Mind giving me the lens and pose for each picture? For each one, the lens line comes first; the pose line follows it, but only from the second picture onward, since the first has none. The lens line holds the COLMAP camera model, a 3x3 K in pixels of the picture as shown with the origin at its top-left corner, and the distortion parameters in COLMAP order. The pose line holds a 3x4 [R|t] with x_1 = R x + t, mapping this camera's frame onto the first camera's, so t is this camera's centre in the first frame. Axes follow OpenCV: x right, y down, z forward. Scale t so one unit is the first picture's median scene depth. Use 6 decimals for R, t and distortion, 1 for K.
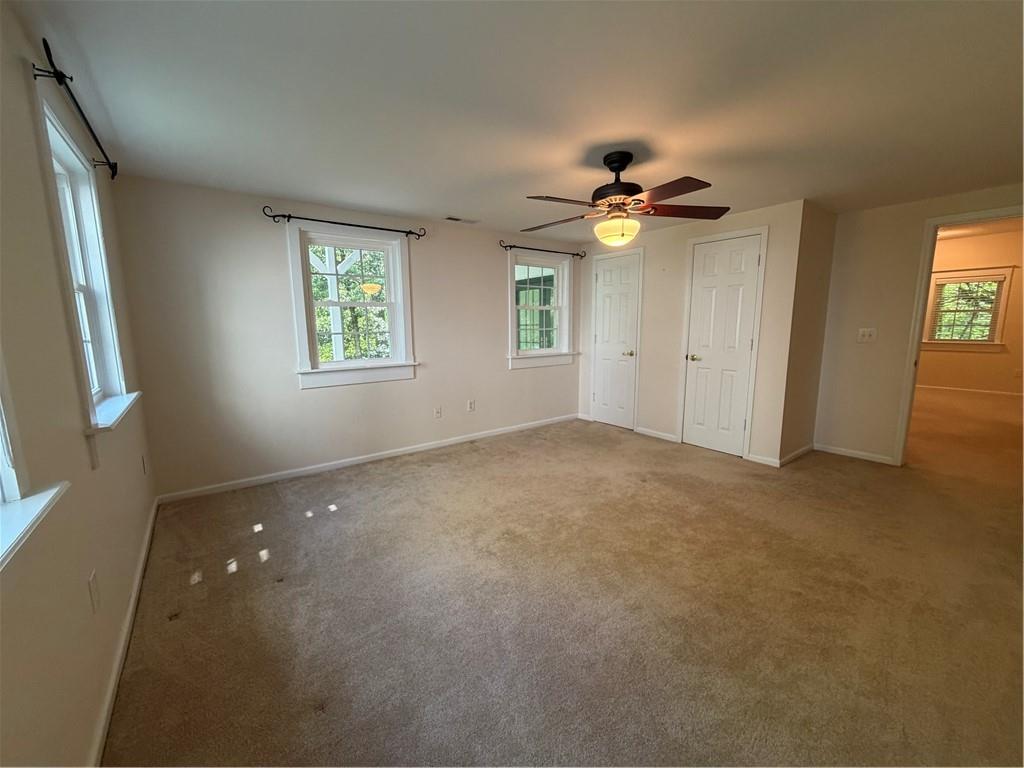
lens RADIAL K [[405.1, 0, 512.0], [0, 405.1, 384.0], [0, 0, 1]] dist [0.000094, 0.000004]
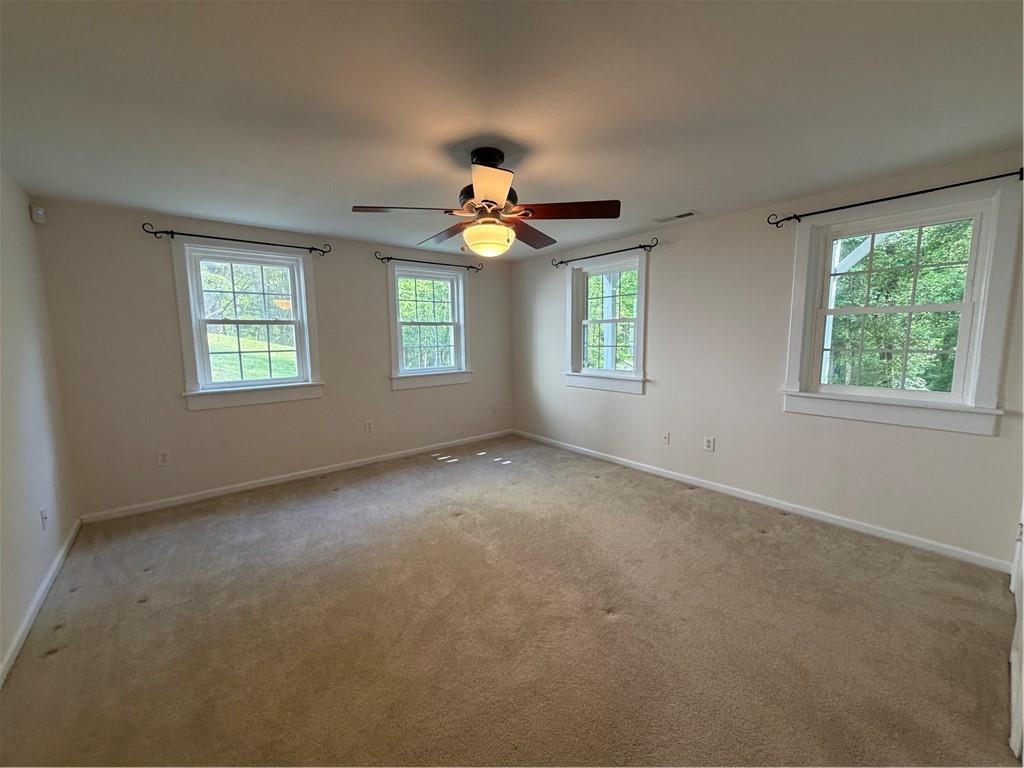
lens RADIAL K [[405.1, 0, 512.0], [0, 405.1, 384.0], [0, 0, 1]] dist [0.000094, 0.000004]
pose [[0.052800, 0.131621, -0.989893, 0.714815], [-0.134080, 0.983234, 0.123584, -0.119143], [0.989563, 0.126199, 0.069562, 0.628680]]
